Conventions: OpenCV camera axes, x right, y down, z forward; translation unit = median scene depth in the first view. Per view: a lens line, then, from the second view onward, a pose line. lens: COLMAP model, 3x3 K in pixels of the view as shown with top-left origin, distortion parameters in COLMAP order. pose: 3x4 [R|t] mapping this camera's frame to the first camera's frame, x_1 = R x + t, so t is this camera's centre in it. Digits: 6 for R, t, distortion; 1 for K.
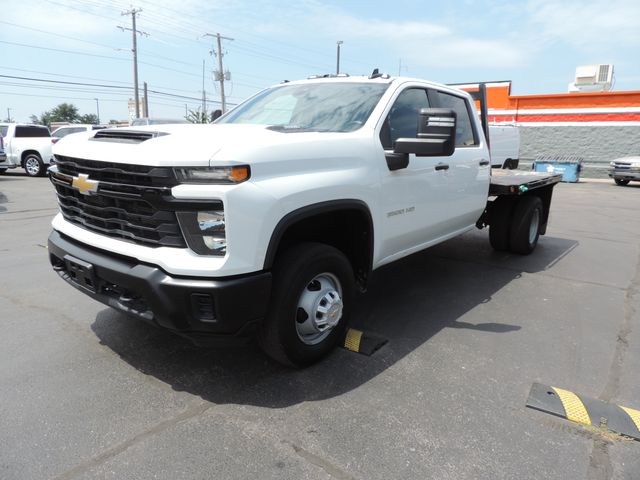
lens RADIAL K [[449.0, 0, 320.5], [0, 449.0, 239.7], [0, 0, 1]] dist [-0.004794, -0.004130]
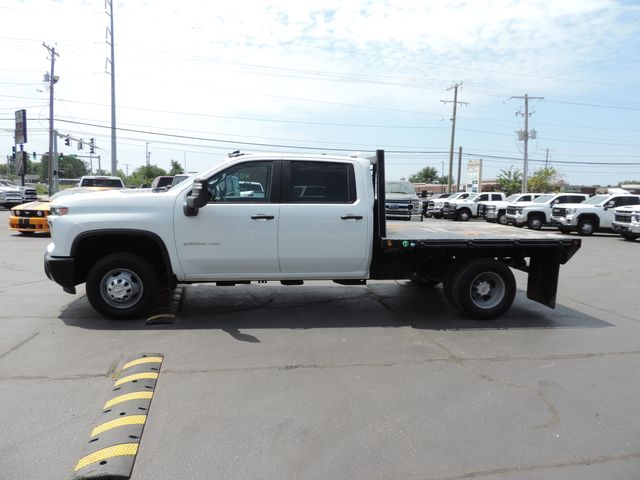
lens RADIAL K [[449.0, 0, 321.1], [0, 449.0, 237.8], [0, 0, 1]] dist [-0.004794, -0.004130]
pose [[0.738710, 0.063695, -0.671007, 0.159303], [-0.151308, 0.985788, -0.072999, -0.003418], [0.656821, 0.155453, 0.737849, 0.015193]]
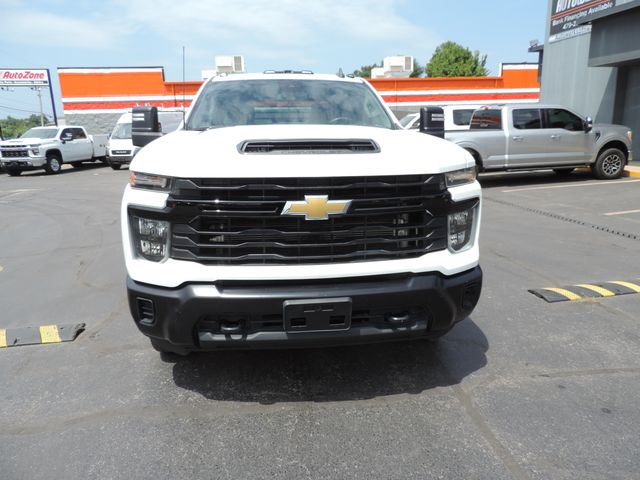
lens RADIAL K [[449.0, 0, 321.9], [0, 449.0, 240.9], [0, 0, 1]] dist [-0.004794, -0.004130]
pose [[0.707841, -0.212647, 0.673604, -0.086512], [0.188943, 0.975862, 0.109519, -0.012091], [-0.680633, 0.049750, 0.730933, 0.031005]]
